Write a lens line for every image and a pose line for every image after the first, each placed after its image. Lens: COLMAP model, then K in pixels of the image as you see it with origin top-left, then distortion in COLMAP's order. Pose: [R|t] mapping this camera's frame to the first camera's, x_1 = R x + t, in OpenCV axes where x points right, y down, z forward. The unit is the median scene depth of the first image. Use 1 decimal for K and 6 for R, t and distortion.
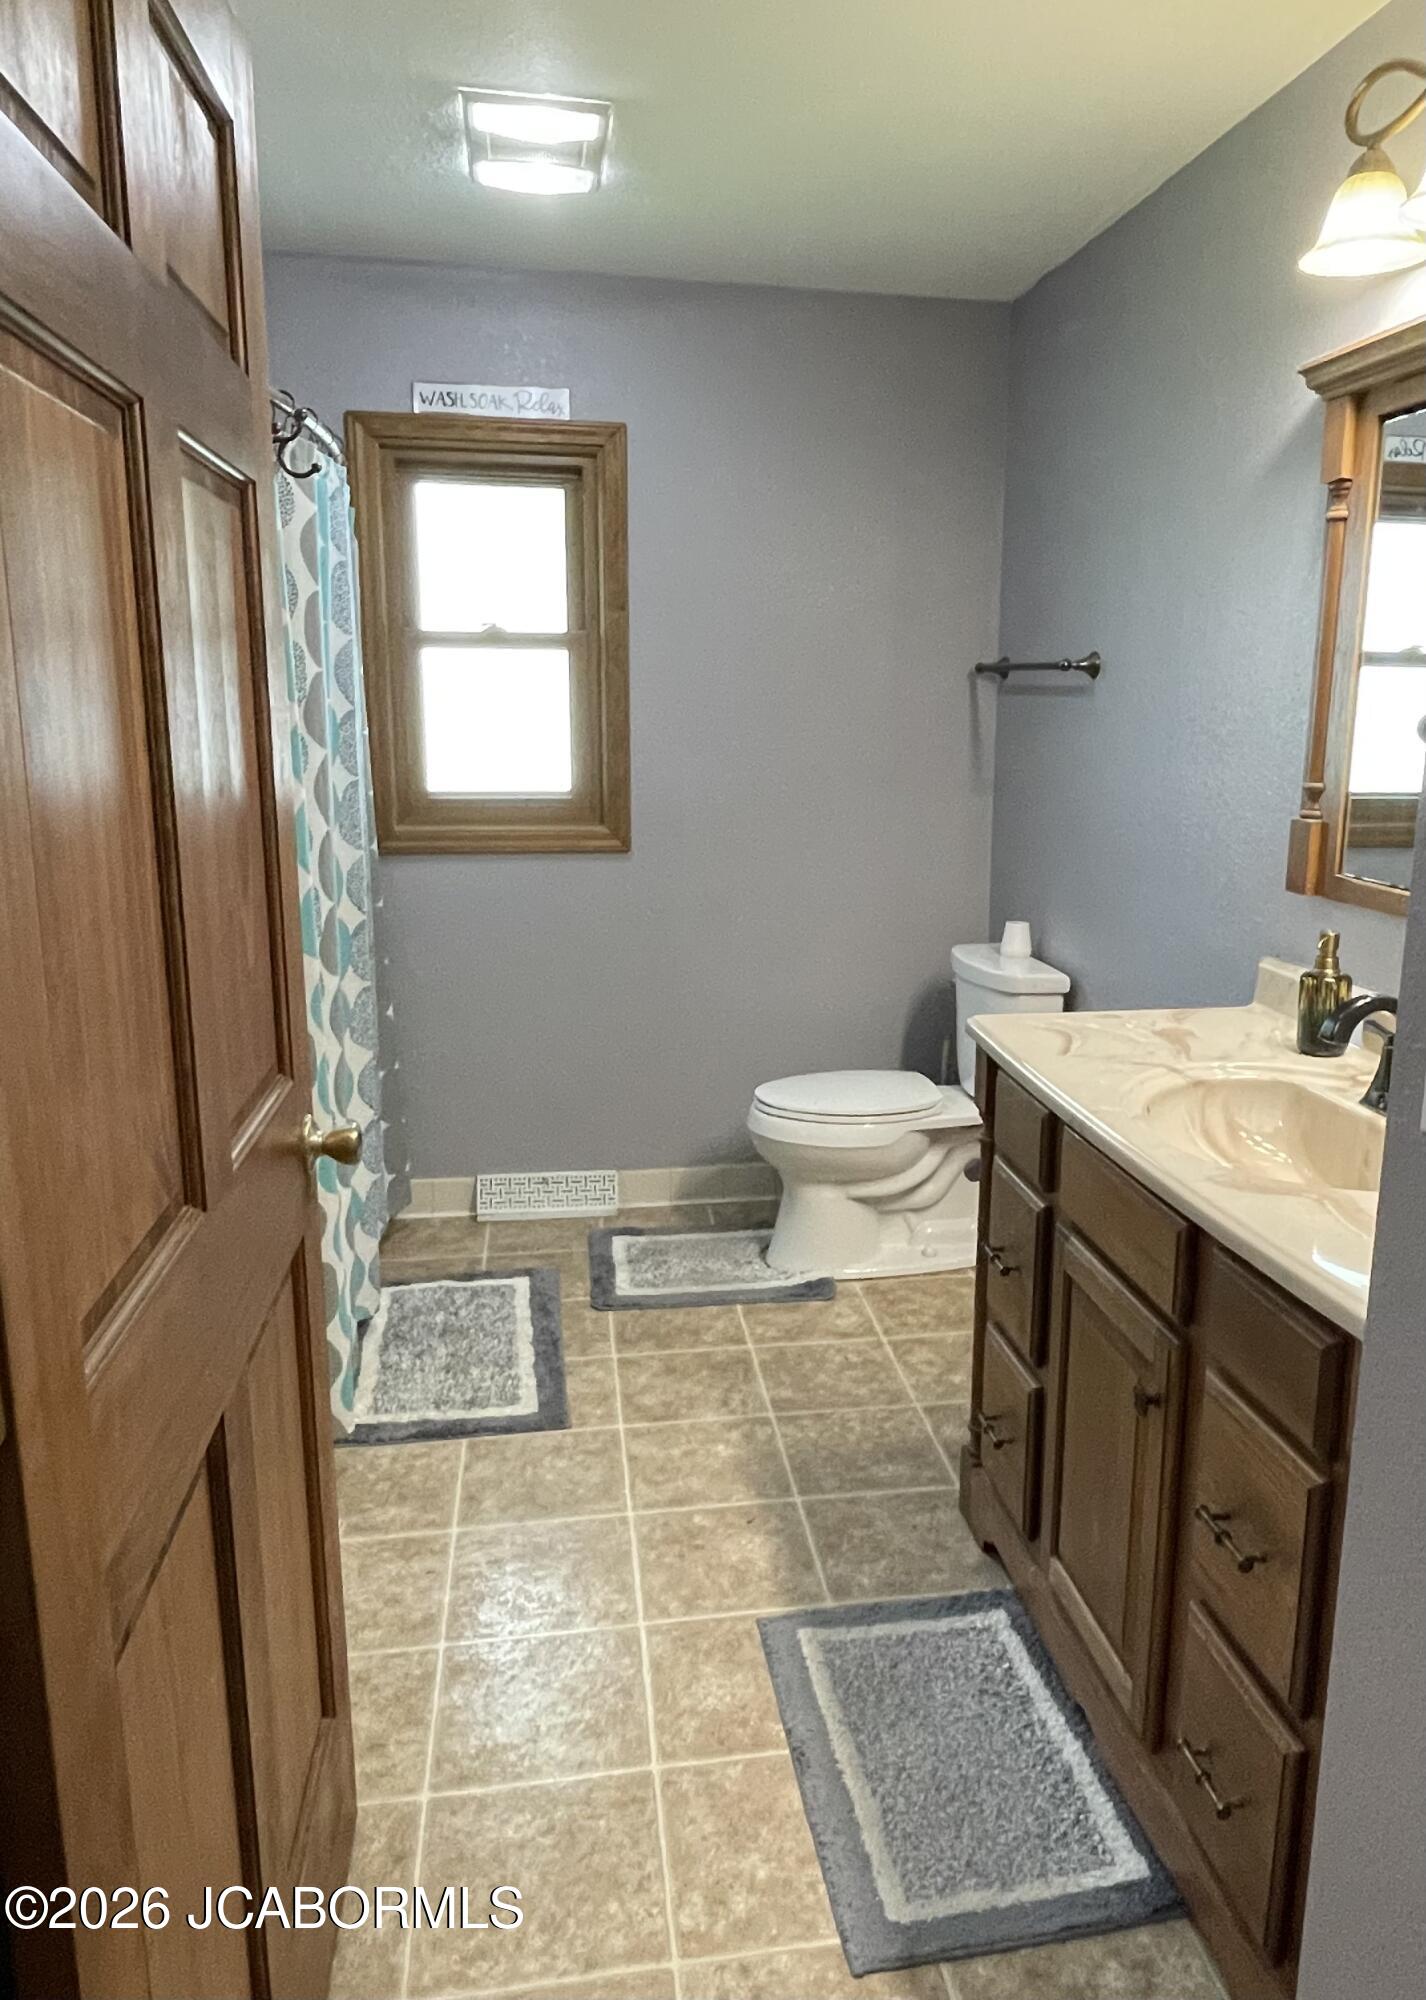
lens RADIAL K [[1381.9, 0, 803.6], [0, 1381.9, 990.9], [0, 0, 1]] dist [-0.003063, -0.000297]
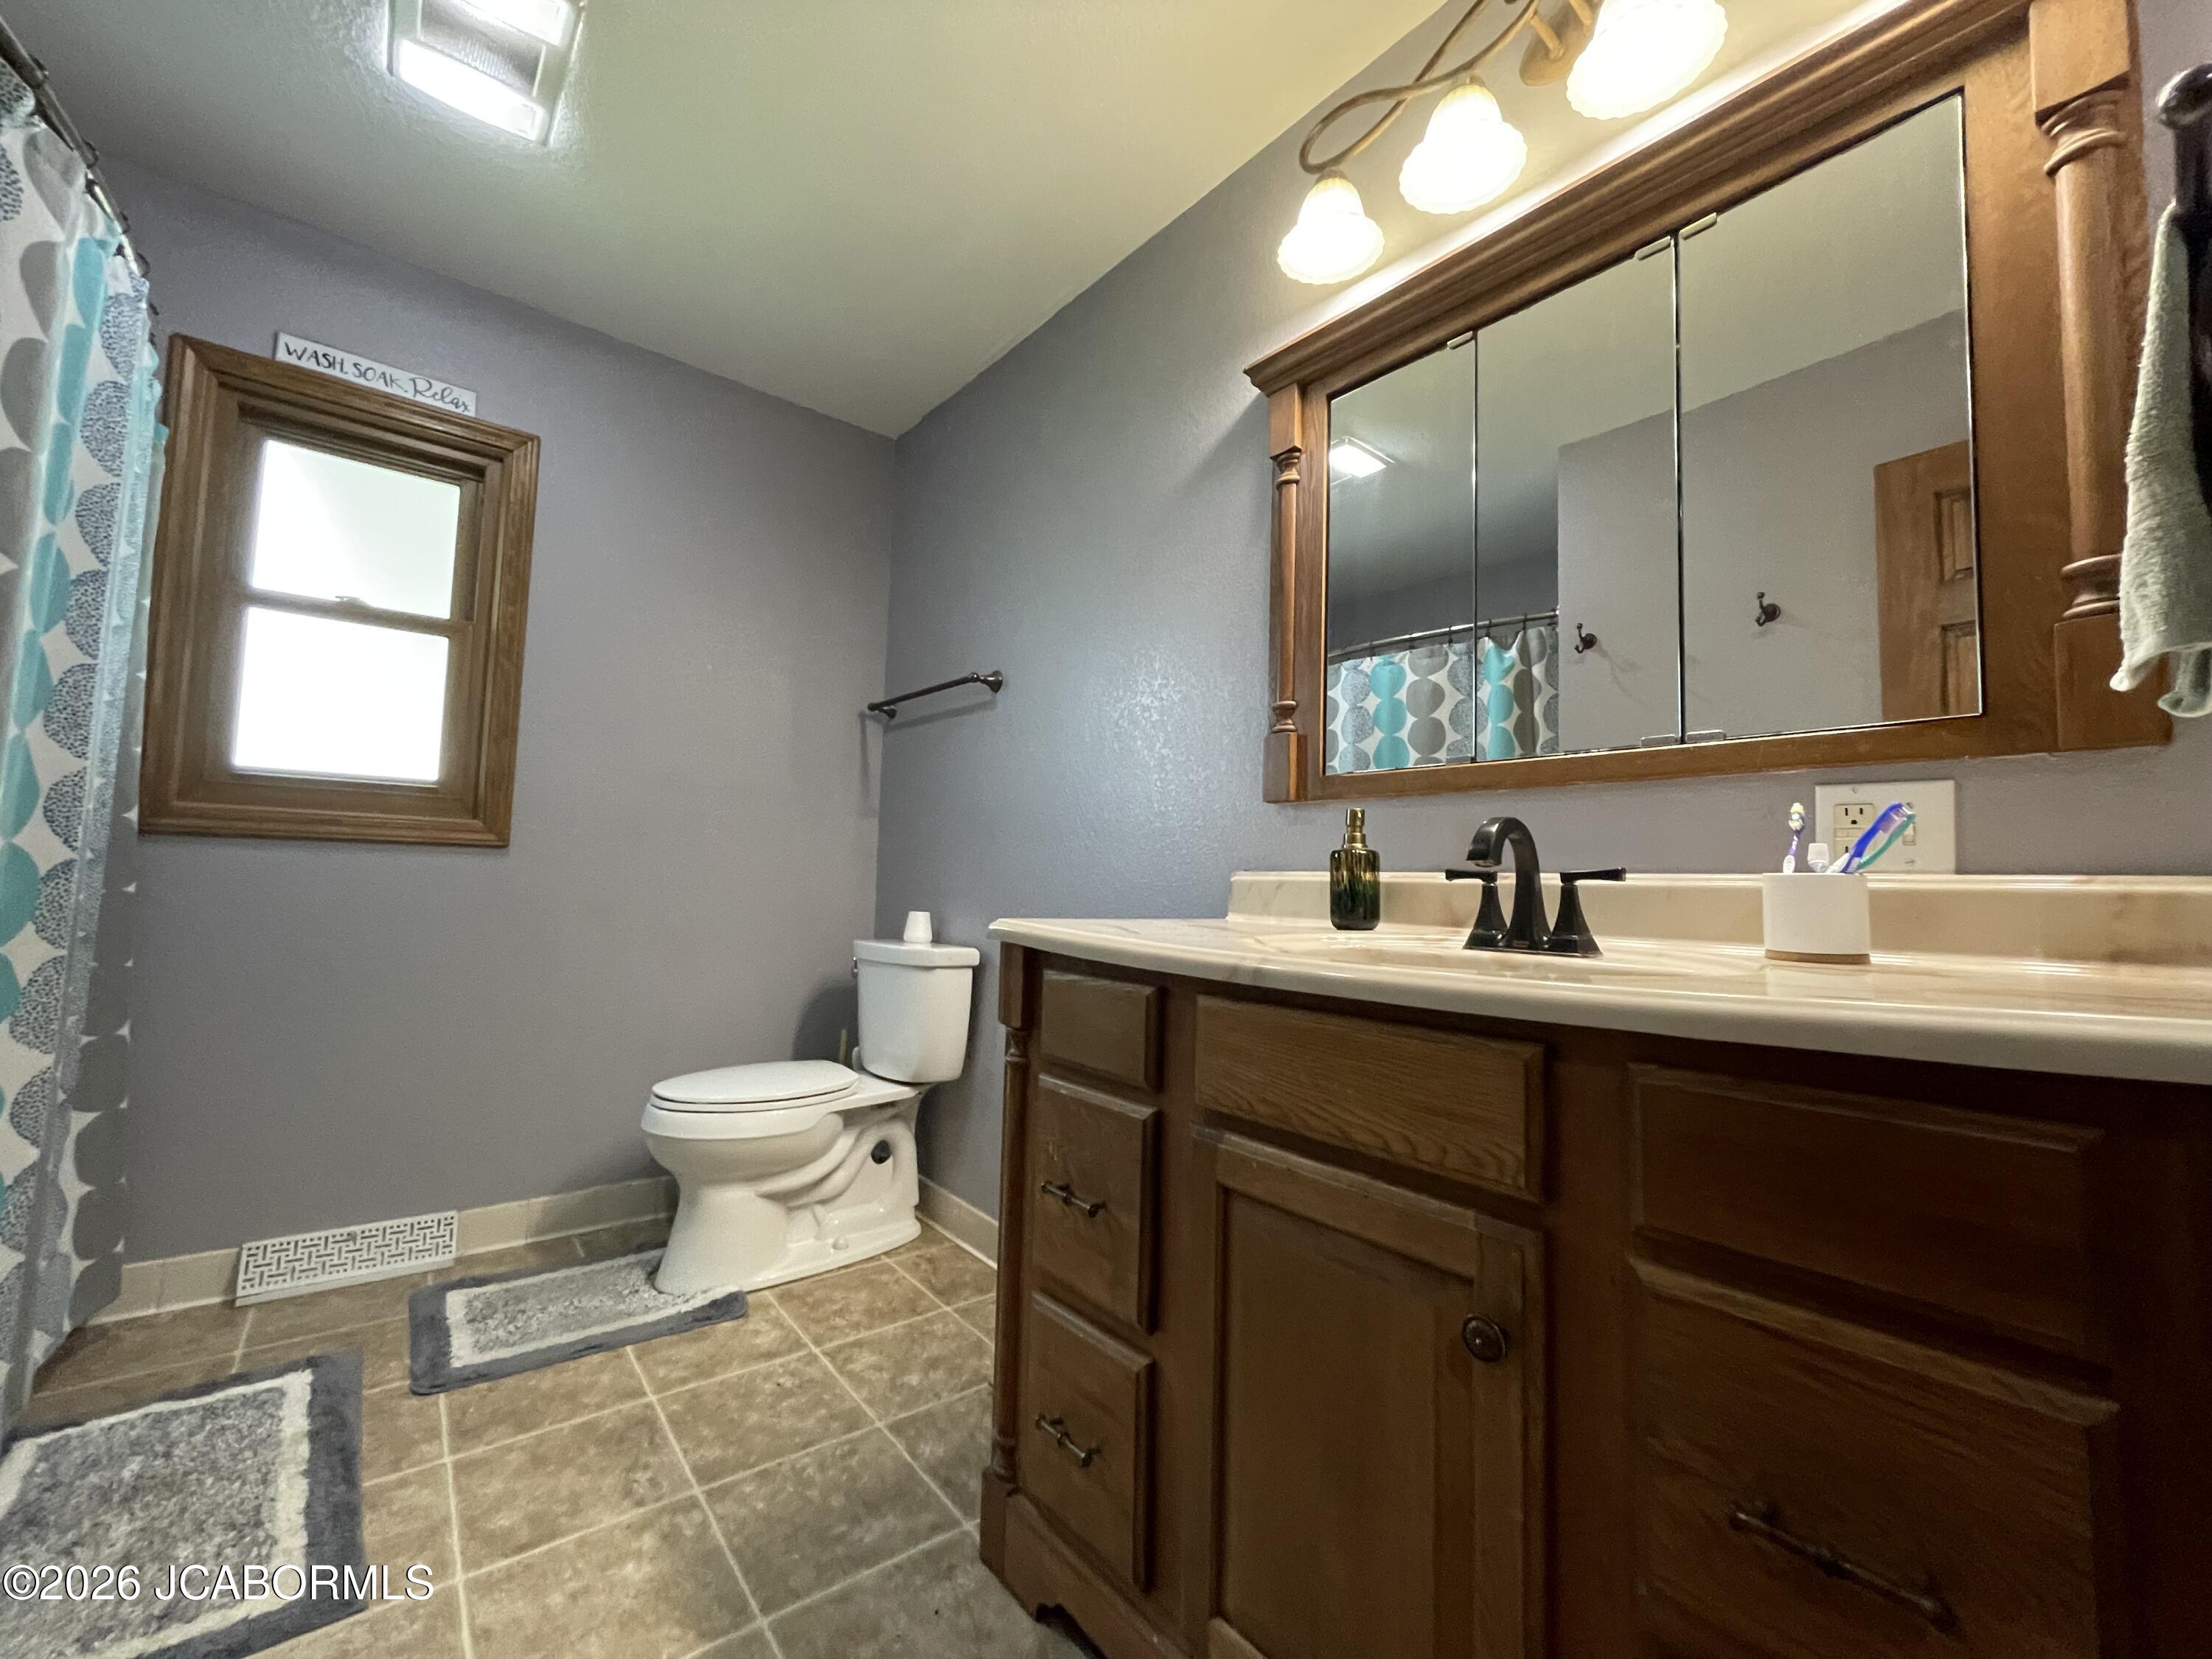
lens RADIAL K [[887.6, 0, 1099.2], [0, 887.6, 827.0], [0, 0, 1]] dist [-0.003849, 0.000163]
pose [[0.879213, 0.045780, 0.474224, -0.064632], [0.077937, 0.968144, -0.237957, 0.070439], [-0.470010, 0.246174, 0.847637, 0.324514]]
